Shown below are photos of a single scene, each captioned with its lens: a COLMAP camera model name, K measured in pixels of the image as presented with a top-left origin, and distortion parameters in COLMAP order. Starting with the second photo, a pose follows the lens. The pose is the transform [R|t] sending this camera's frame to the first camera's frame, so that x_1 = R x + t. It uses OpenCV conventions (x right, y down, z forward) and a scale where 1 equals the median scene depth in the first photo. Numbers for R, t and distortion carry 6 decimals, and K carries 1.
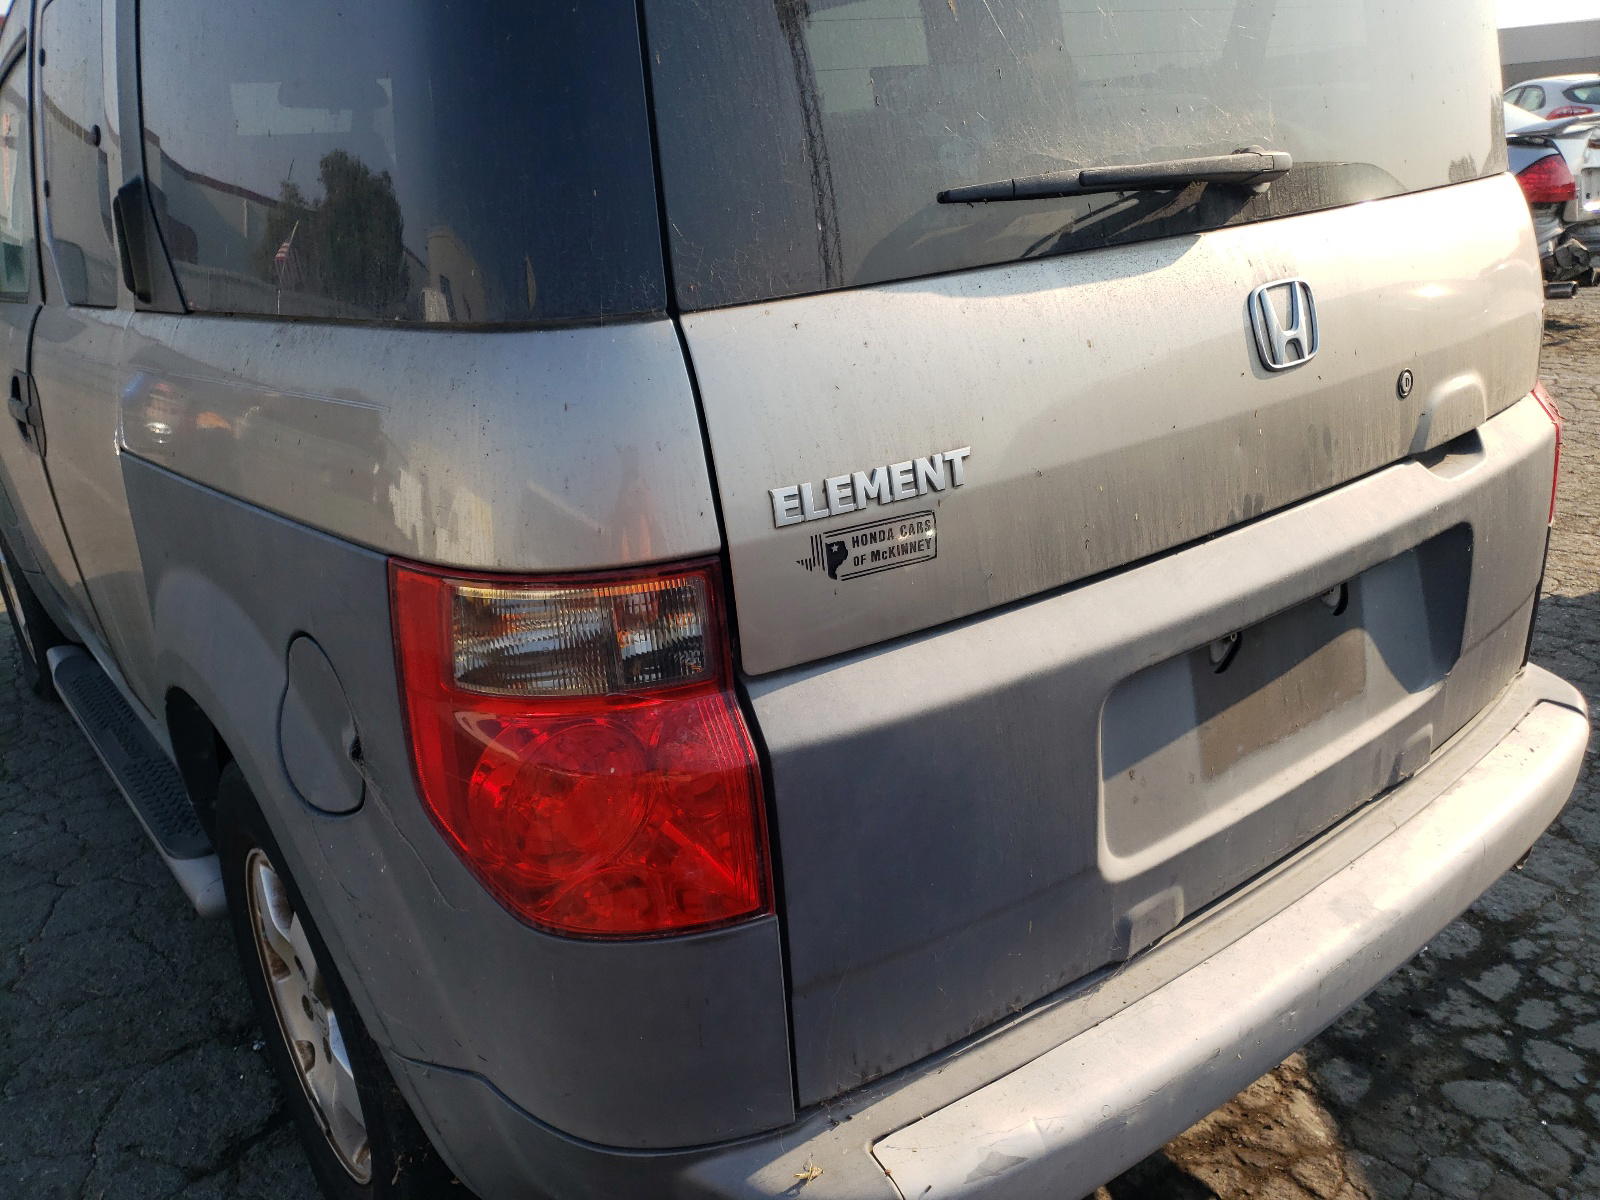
lens RADIAL K [[1281.3, 0, 799.9], [0, 1281.3, 616.7], [0, 0, 1]] dist [0.005507, -0.004710]
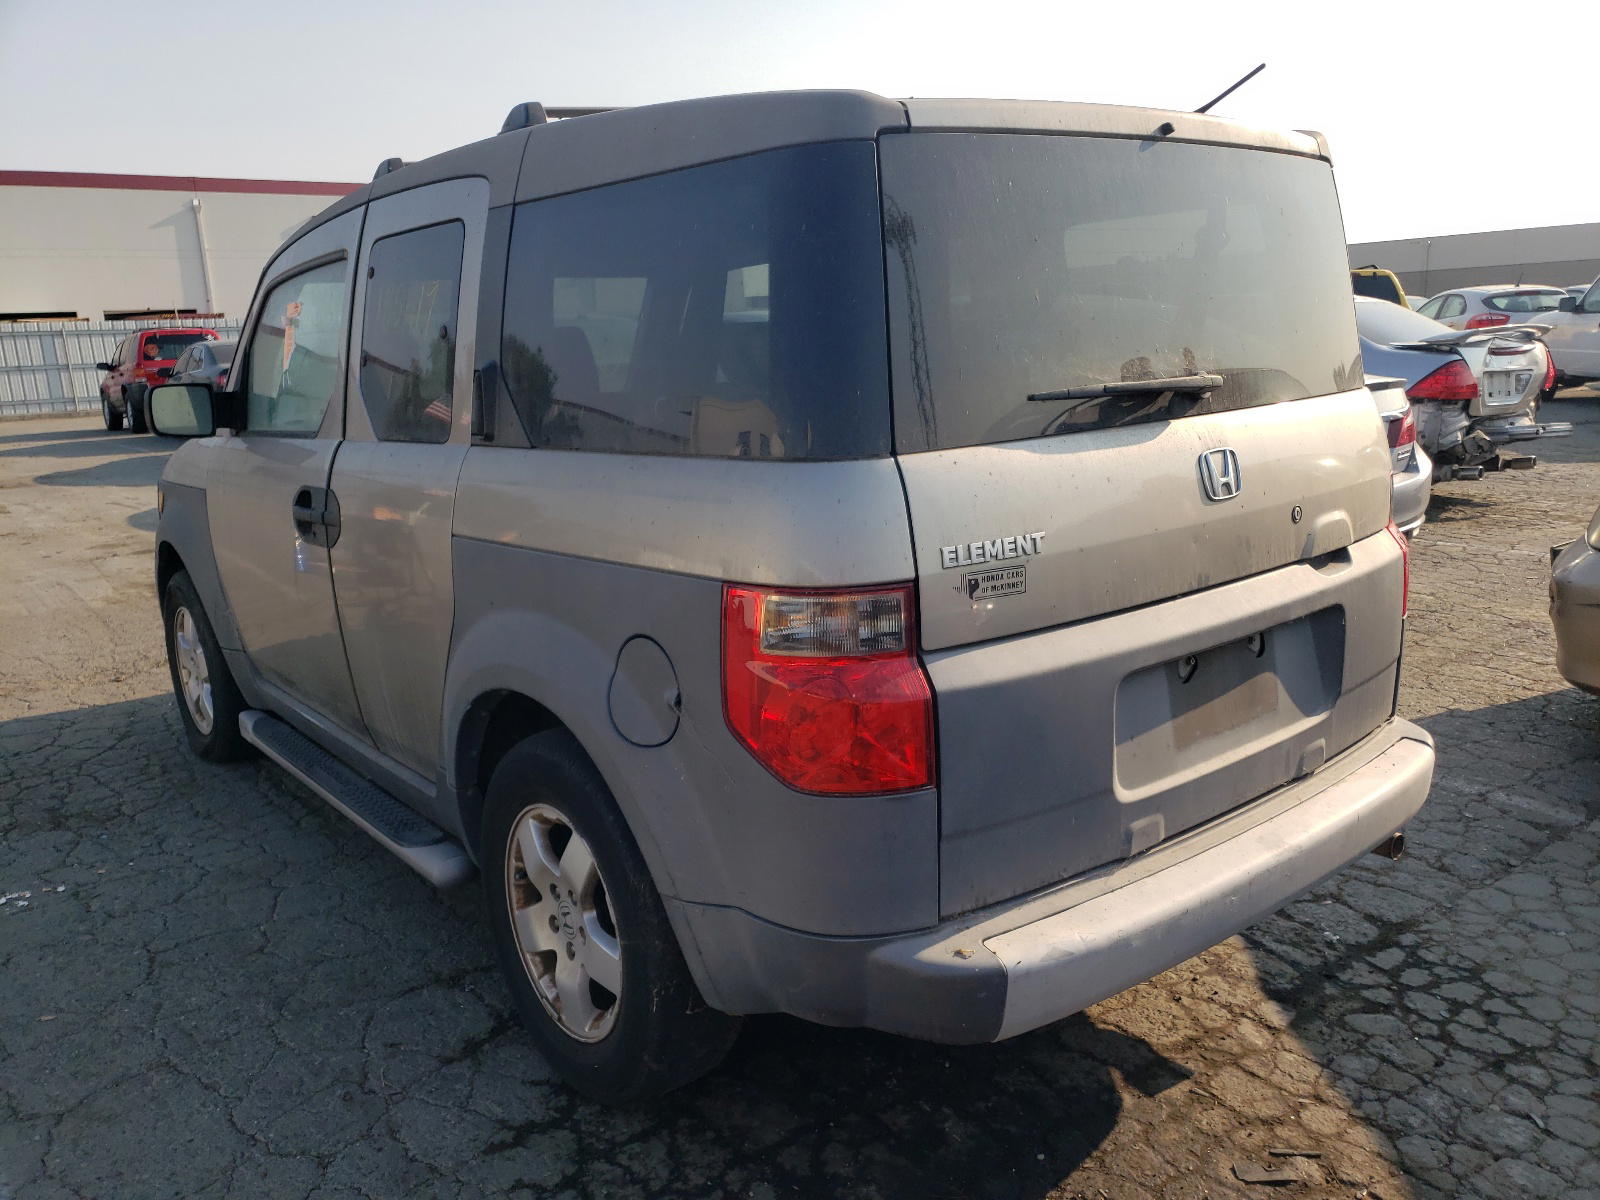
lens RADIAL K [[1262.8, 0, 800.0], [0, 1262.8, 600.0], [0, 0, 1]] dist [-0.002817, -0.008260]
pose [[0.999301, 0.029986, 0.022342, -0.166901], [-0.026731, 0.990631, -0.133924, 0.141306], [-0.026149, 0.133233, 0.990740, -0.492506]]
